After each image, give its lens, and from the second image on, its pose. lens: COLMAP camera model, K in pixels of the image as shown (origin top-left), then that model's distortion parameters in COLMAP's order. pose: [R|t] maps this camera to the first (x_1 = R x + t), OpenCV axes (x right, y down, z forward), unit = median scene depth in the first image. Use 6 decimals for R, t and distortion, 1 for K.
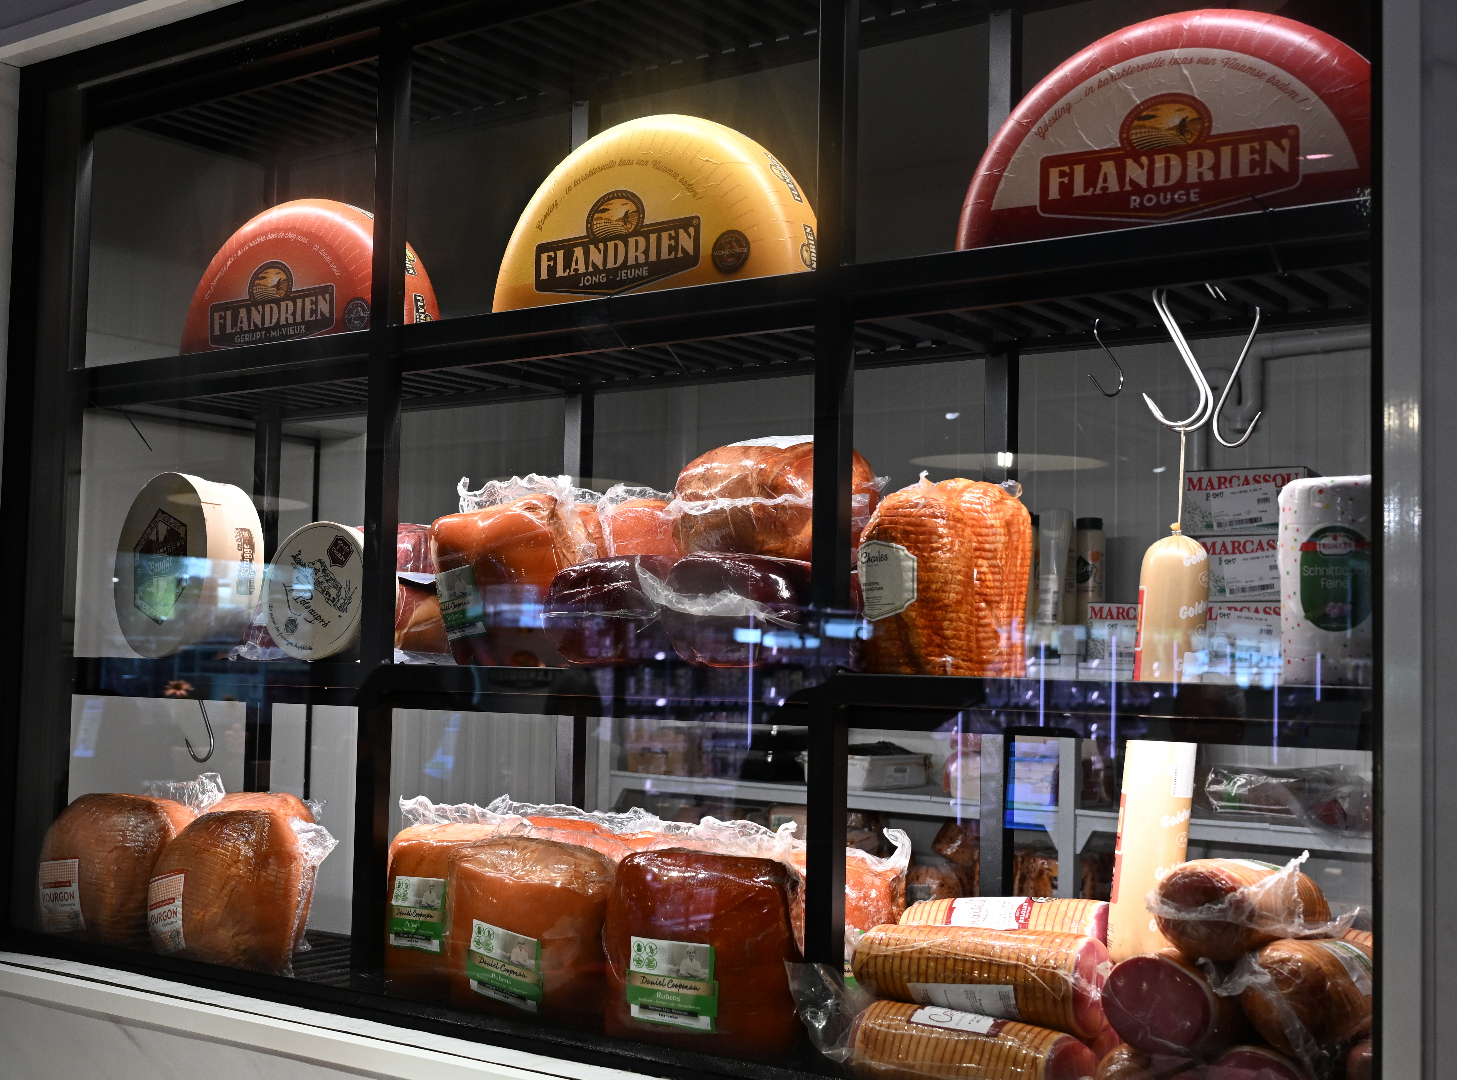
lens RADIAL K [[1809.5, 0, 726.4], [0, 1809.5, 543.0], [0, 0, 1]] dist [0.016701, 0.000000]
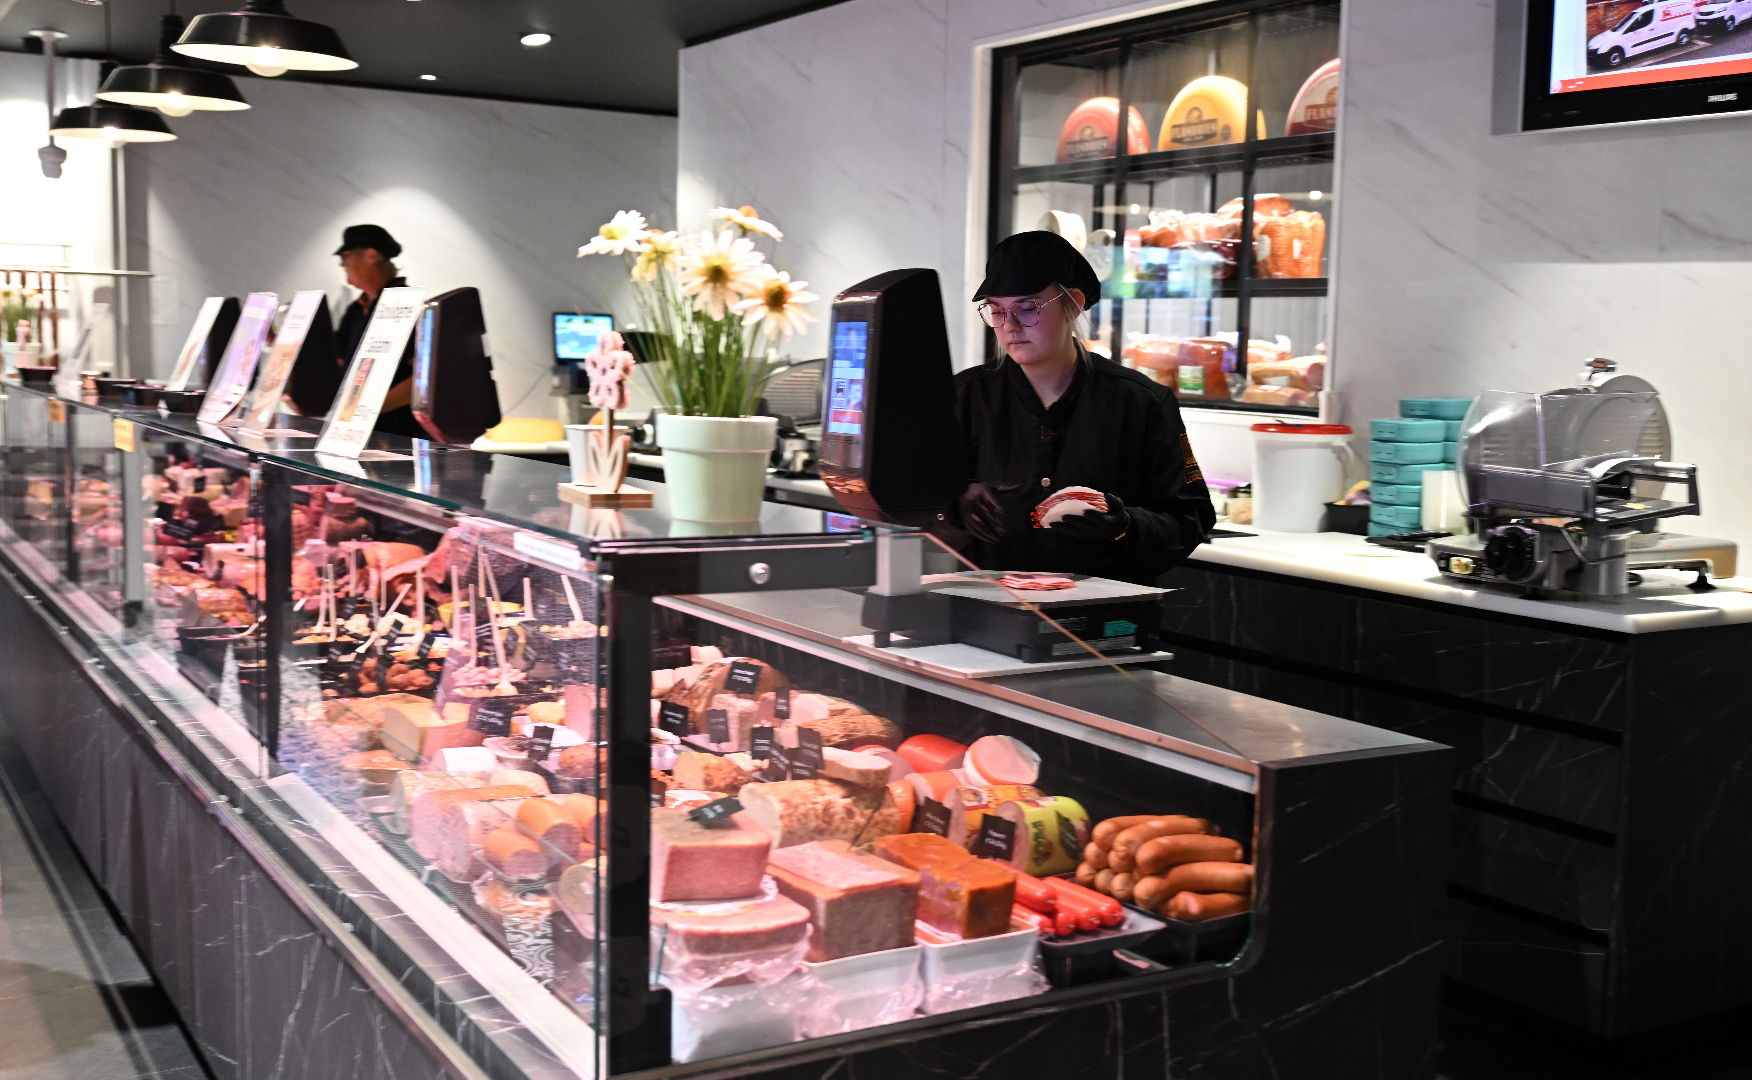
lens RADIAL K [[1927.1, 0, 876.1], [0, 1927.1, 539.7], [0, 0, 1]] dist [0.001985, 0.000000]
pose [[0.906773, 0.041742, -0.419547, 0.785907], [0.023952, 0.988380, 0.150105, 0.003480], [0.420937, -0.146160, 0.895237, -1.993921]]
